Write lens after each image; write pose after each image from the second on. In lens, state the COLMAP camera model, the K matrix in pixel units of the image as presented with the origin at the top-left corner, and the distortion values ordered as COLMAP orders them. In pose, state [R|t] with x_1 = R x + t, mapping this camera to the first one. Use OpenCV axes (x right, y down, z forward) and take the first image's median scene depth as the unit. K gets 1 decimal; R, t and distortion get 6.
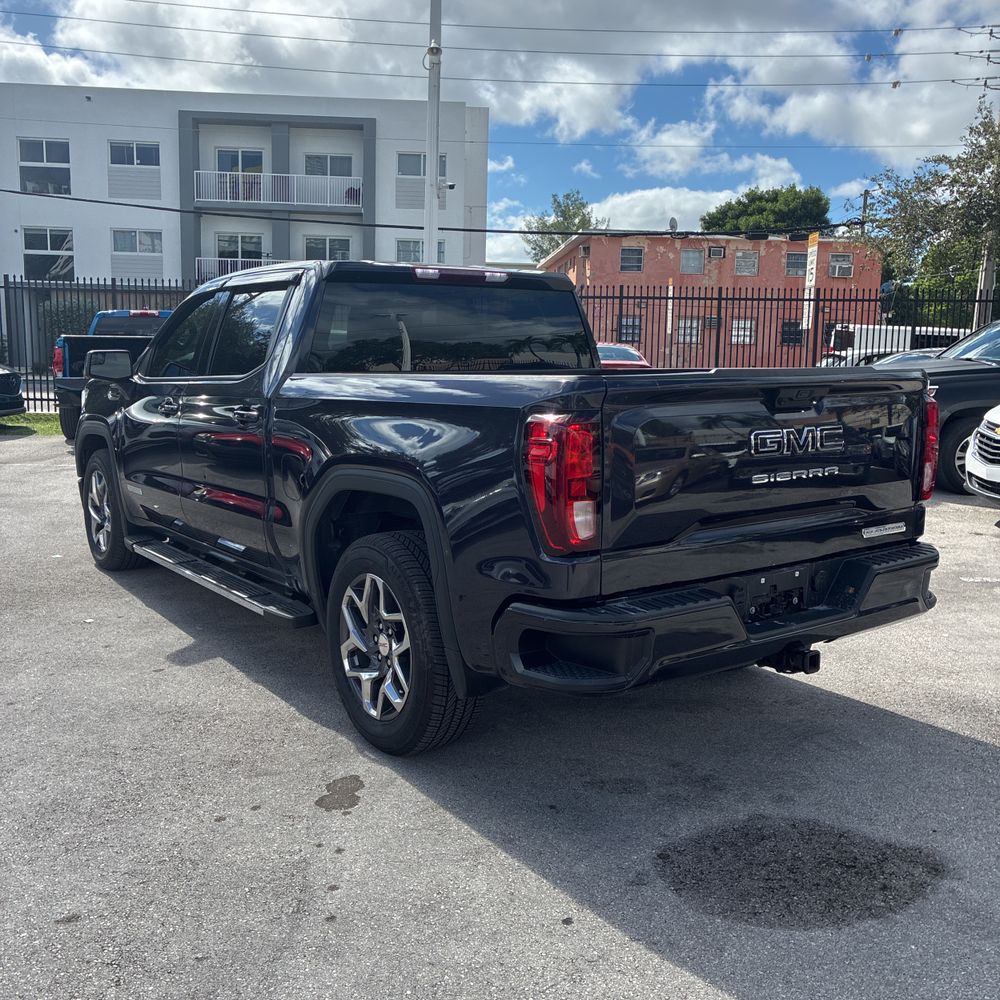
lens RADIAL K [[1008.3, 0, 500.0], [0, 1008.3, 500.0], [0, 0, 1]] dist [0.029541, -0.005756]
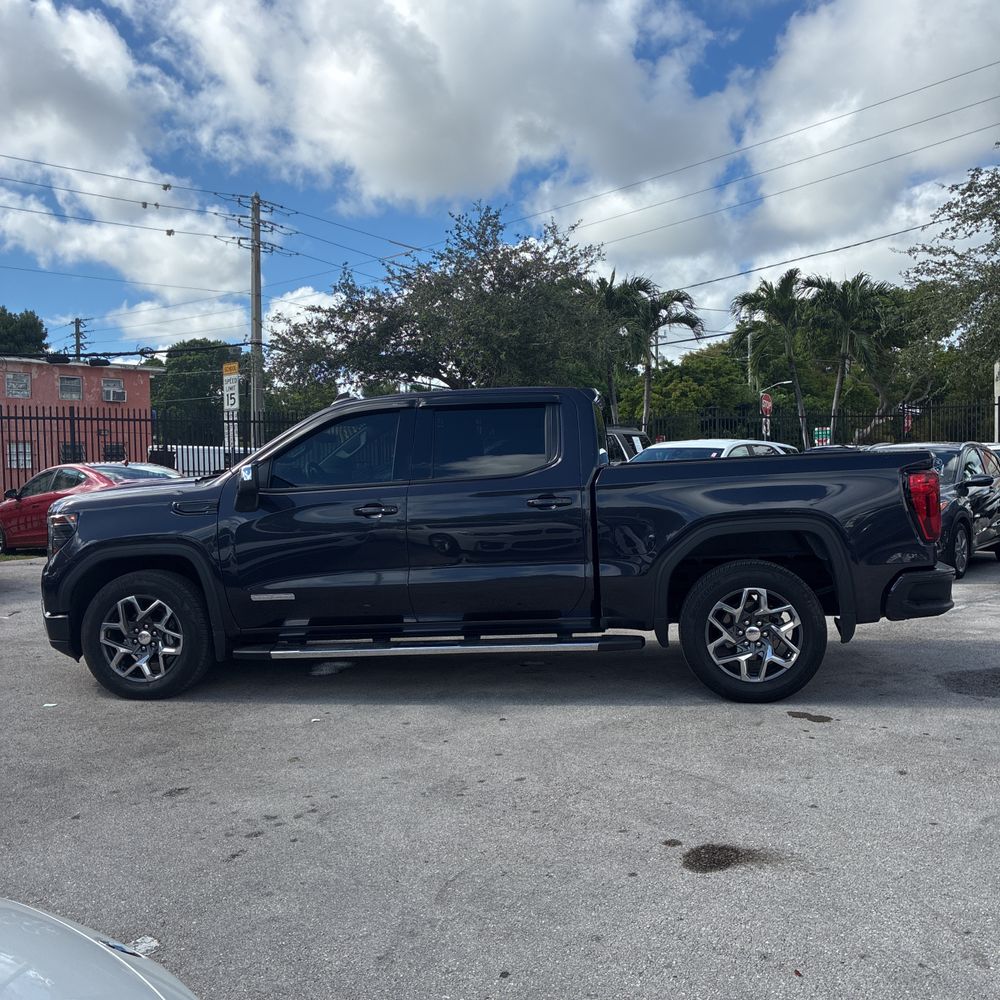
lens RADIAL K [[1008.3, 0, 500.0], [0, 1008.3, 500.0], [0, 0, 1]] dist [0.029541, -0.005756]
pose [[0.689161, -0.060896, 0.722044, -0.137018], [0.146667, 0.987560, -0.056698, -0.002561], [-0.709609, 0.144974, 0.689520, 0.016166]]
